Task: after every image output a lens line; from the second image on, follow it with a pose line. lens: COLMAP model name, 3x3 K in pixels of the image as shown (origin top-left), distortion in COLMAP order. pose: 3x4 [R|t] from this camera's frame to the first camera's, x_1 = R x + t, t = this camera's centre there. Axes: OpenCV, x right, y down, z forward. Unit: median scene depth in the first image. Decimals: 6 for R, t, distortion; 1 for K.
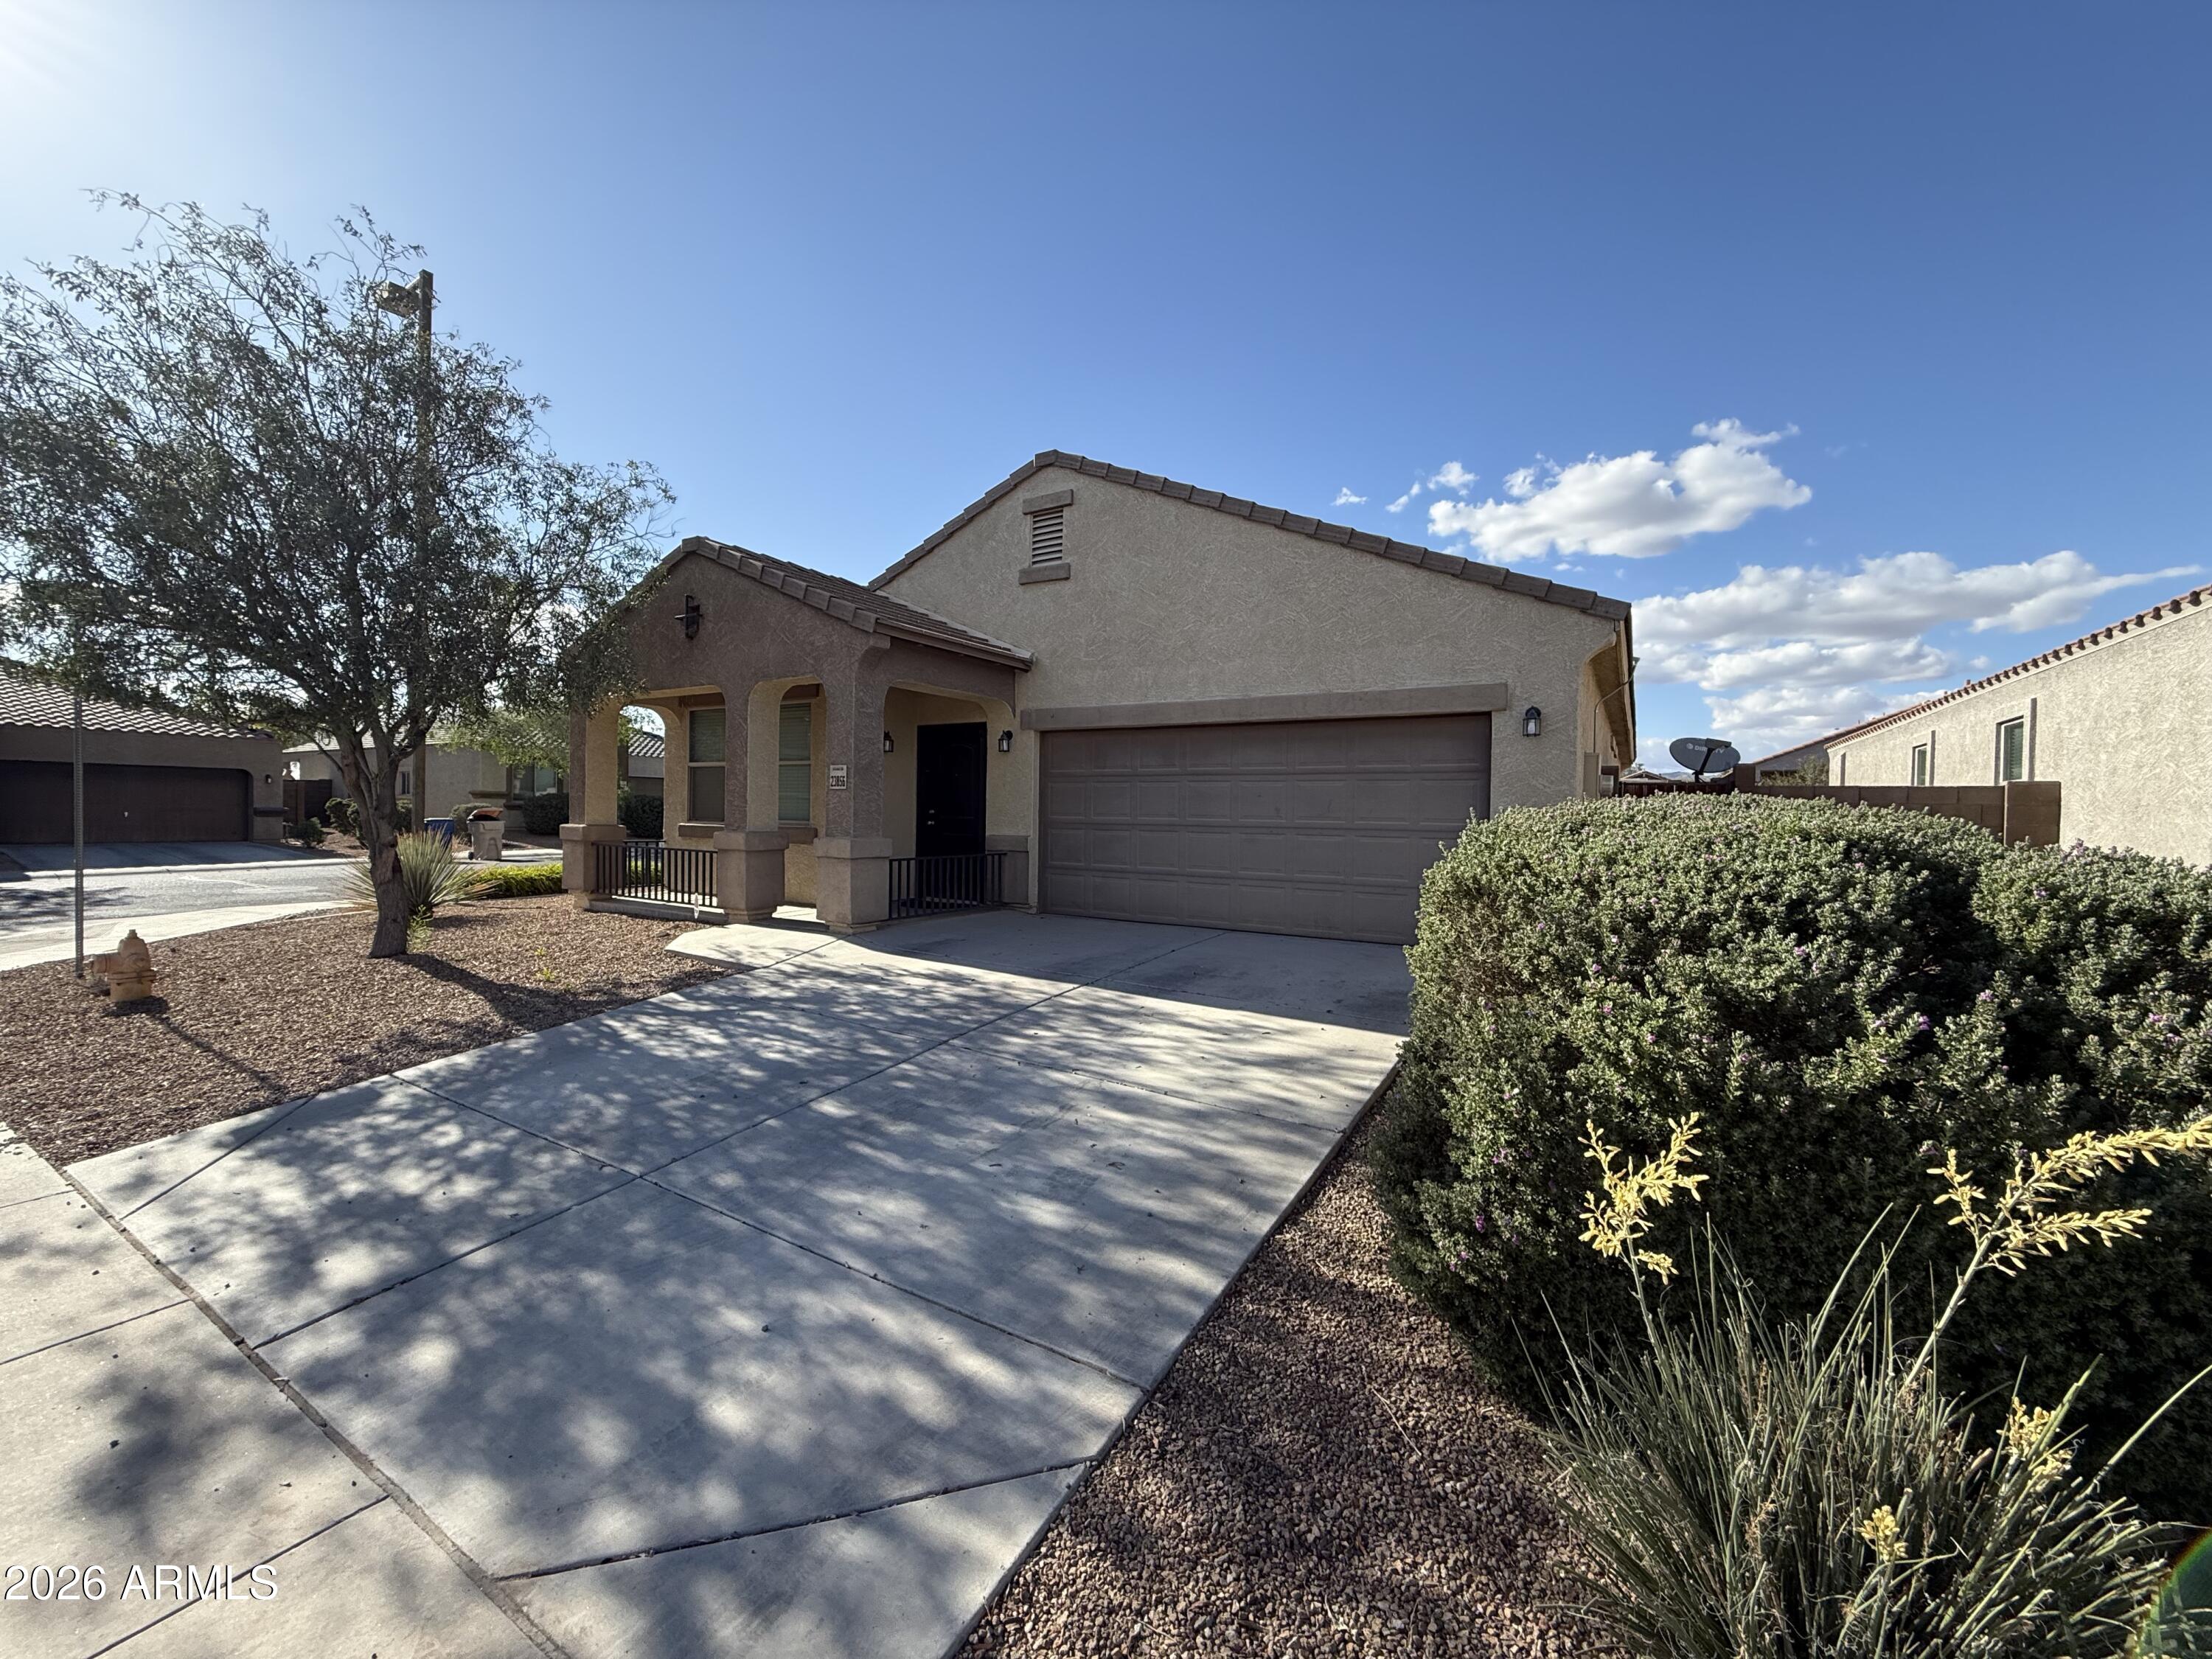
lens RADIAL K [[880.2, 0, 1110.0], [0, 880.2, 814.0], [0, 0, 1]] dist [0.002536, -0.000804]
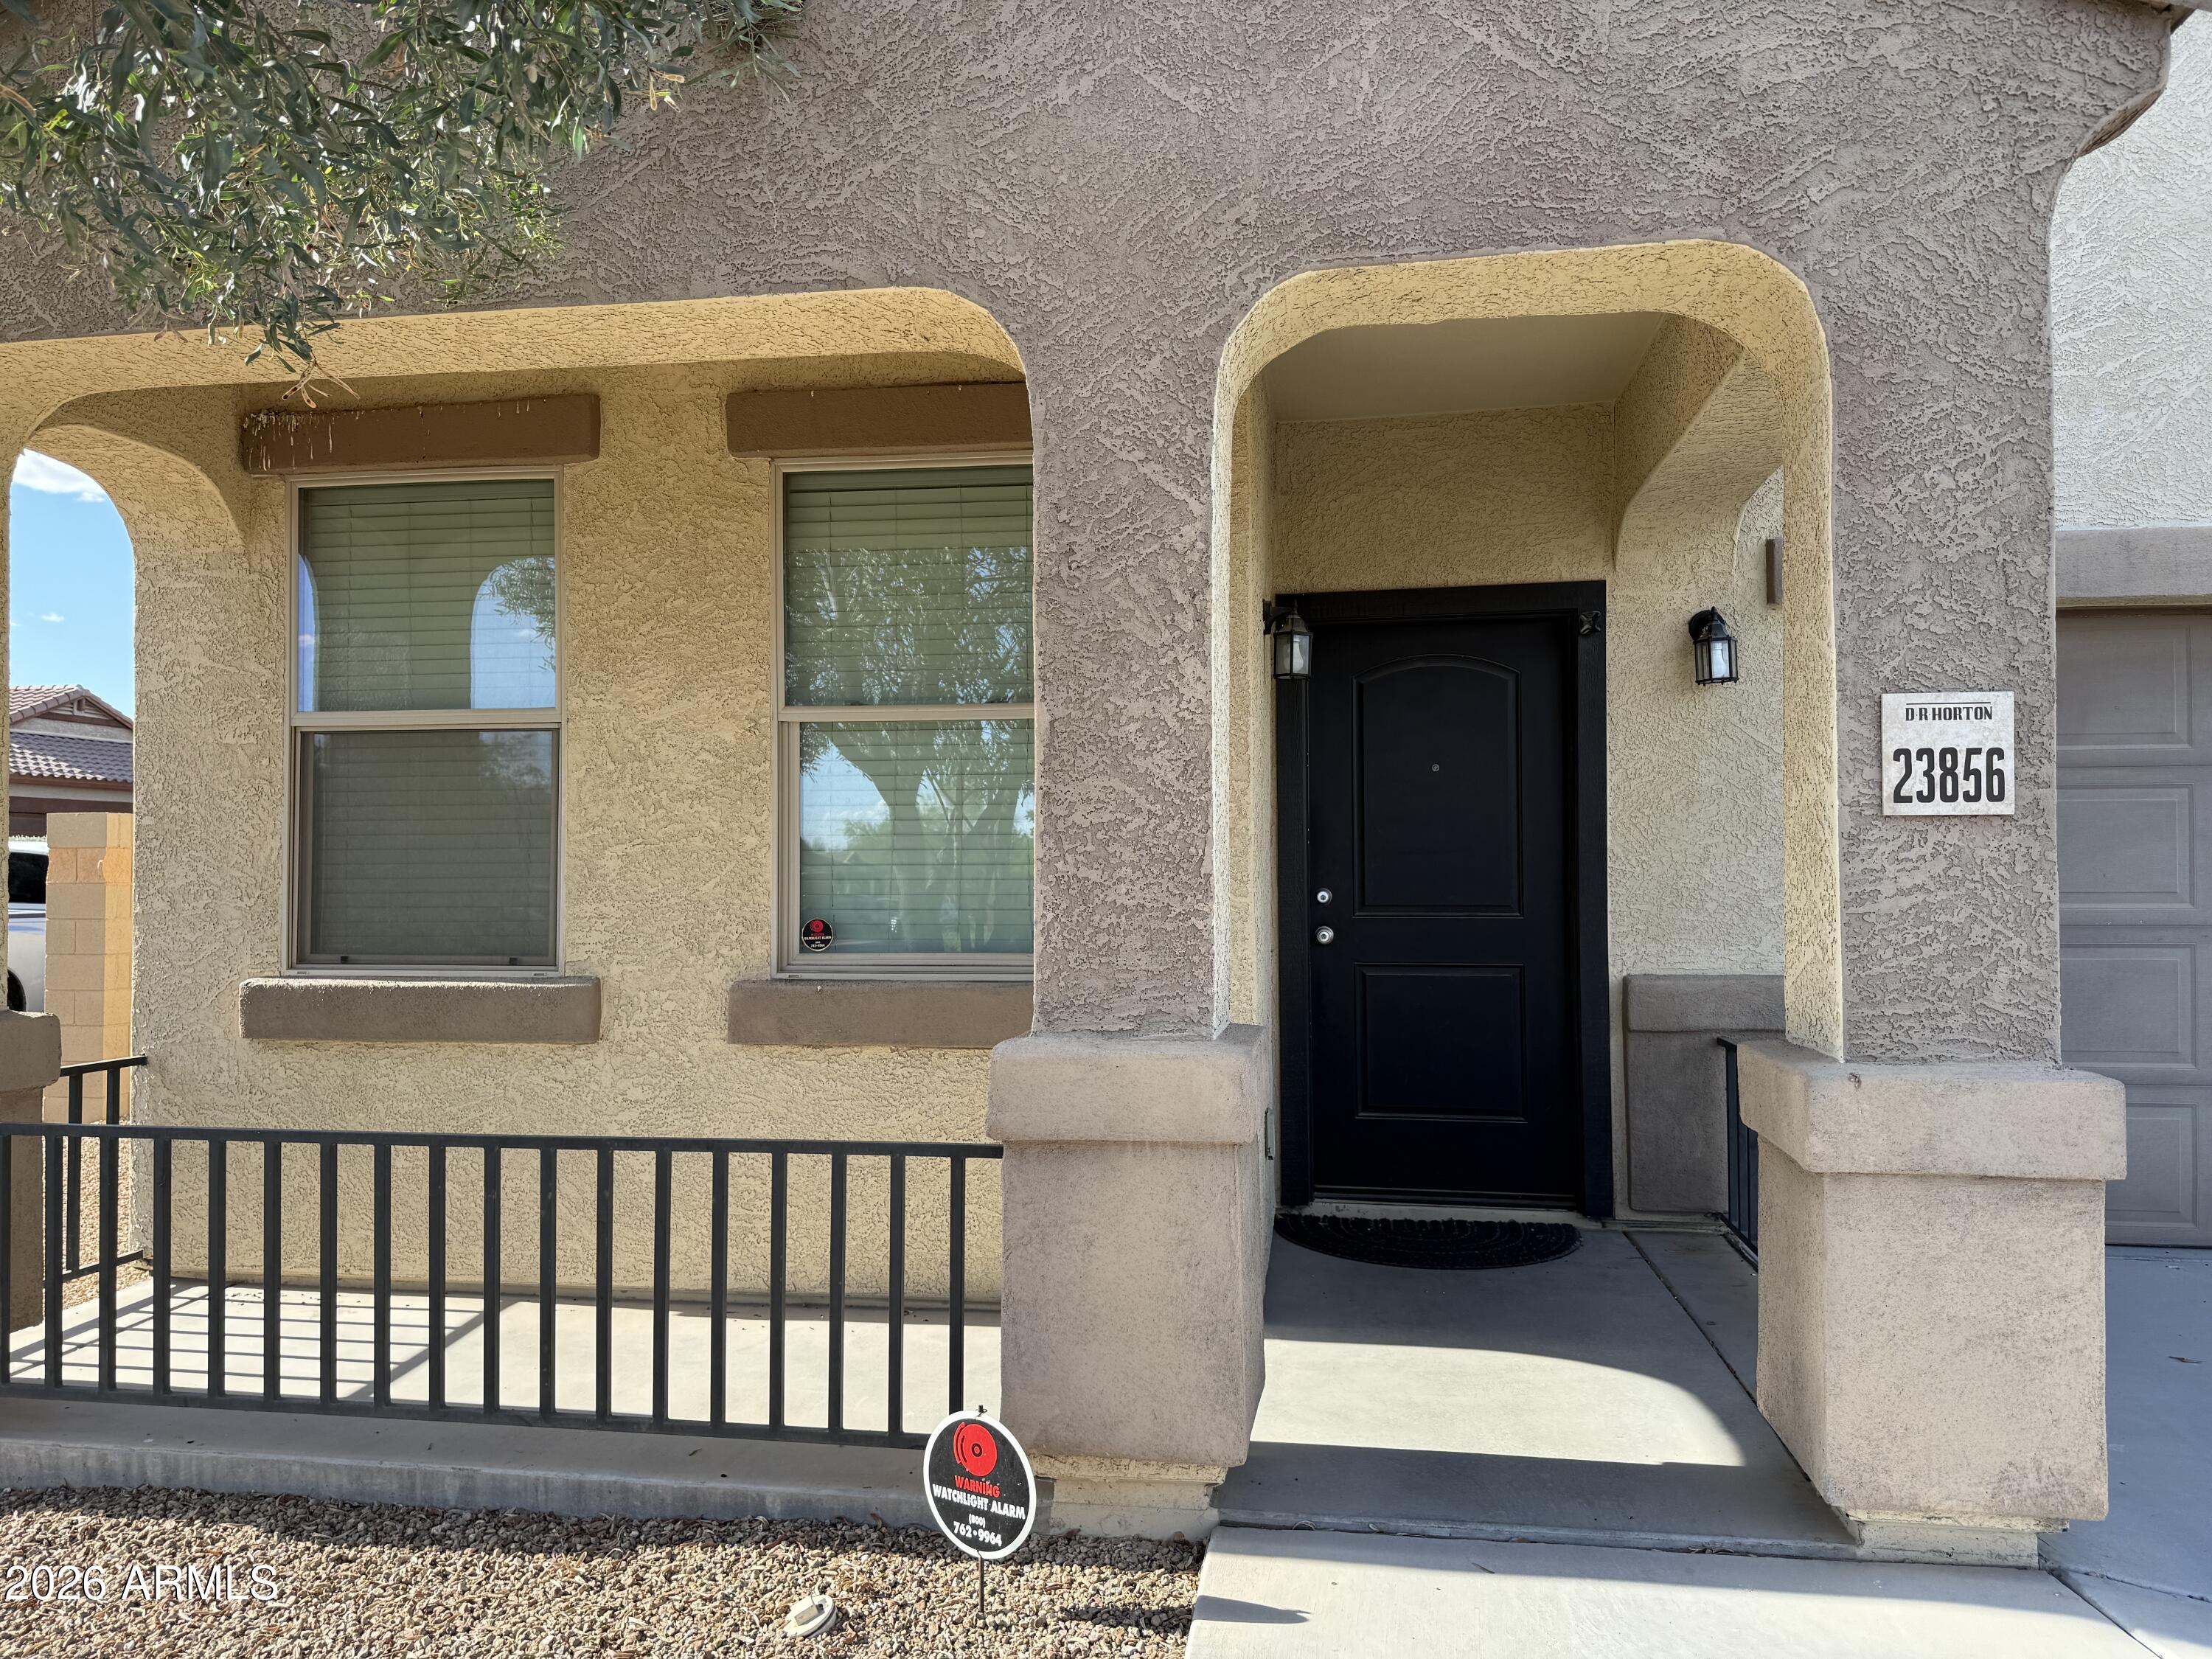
lens RADIAL K [[1560.0, 0, 1115.2], [0, 1560.0, 831.3], [0, 0, 1]] dist [0.017146, -0.012809]
pose [[0.922365, -0.013457, 0.386085, -0.555042], [0.021419, 0.999637, -0.016328, -0.020980], [-0.385726, 0.023330, 0.922319, 0.684991]]
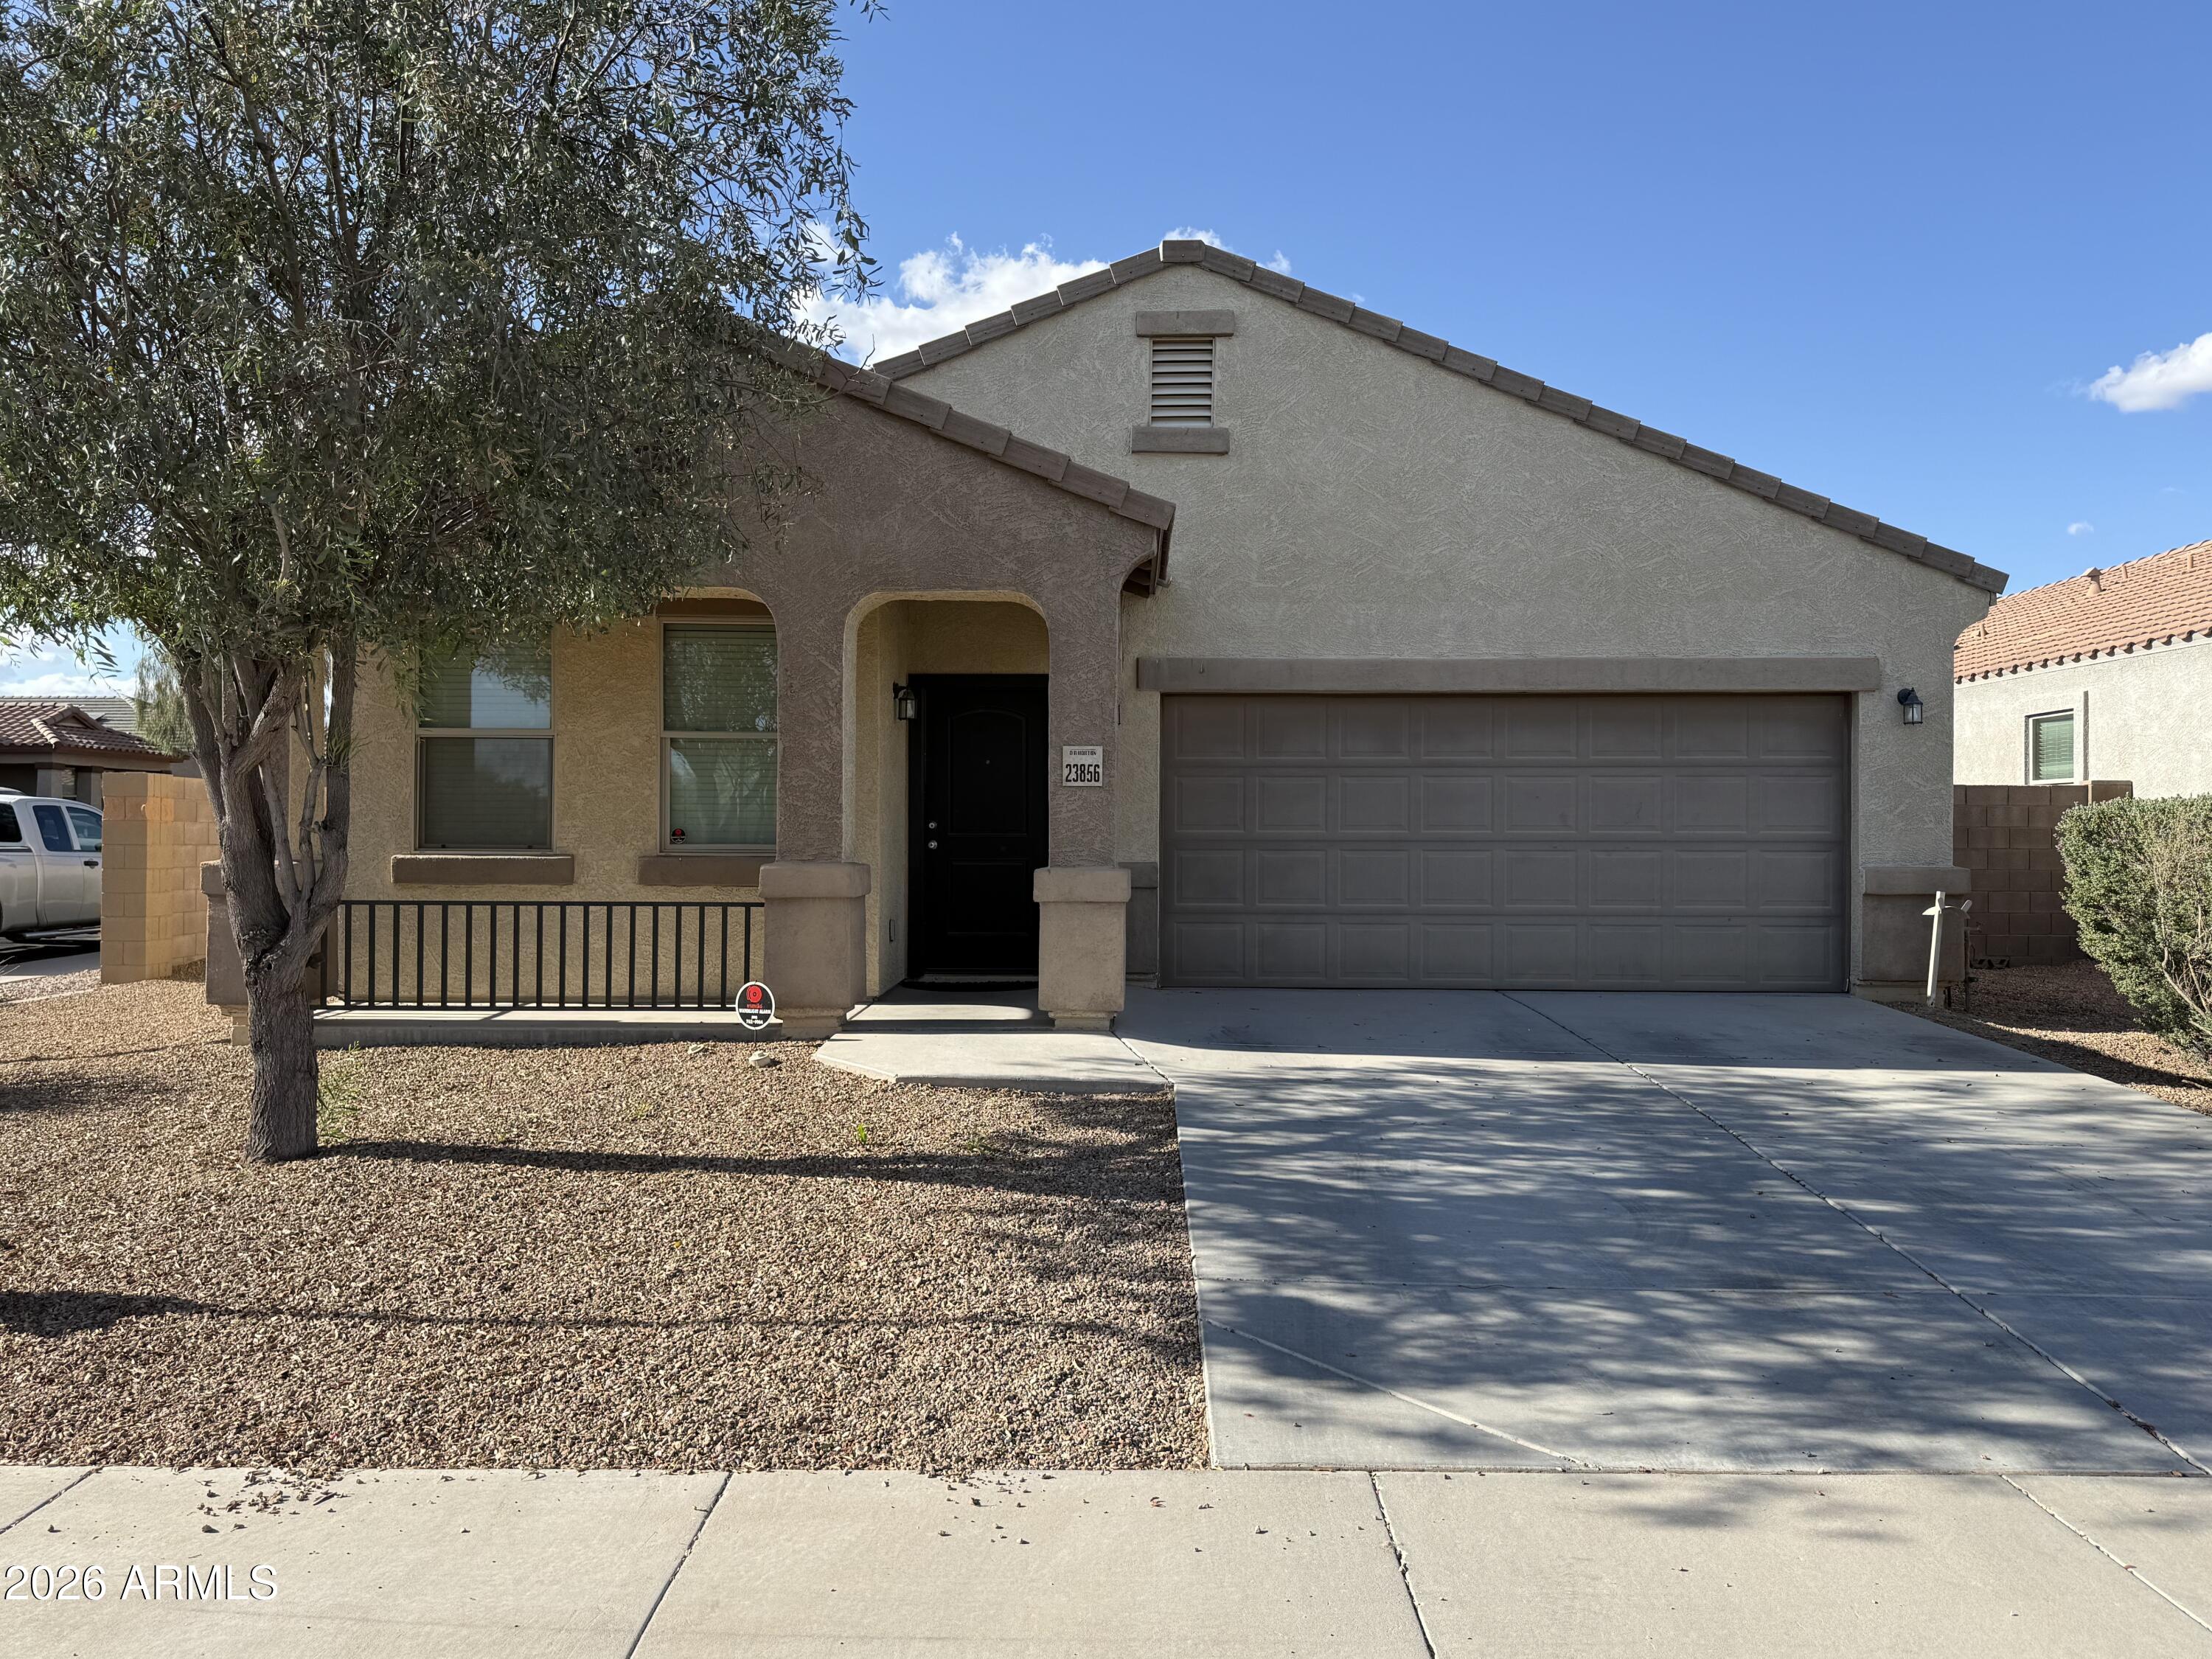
lens RADIAL K [[1573.7, 0, 1115.0], [0, 1573.7, 832.3], [0, 0, 1]] dist [0.063892, -0.005986]
pose [[0.859385, -0.012162, 0.511184, -0.754921], [0.011732, 0.999923, 0.004067, -0.001241], [-0.511194, 0.002503, 0.859462, 0.073915]]
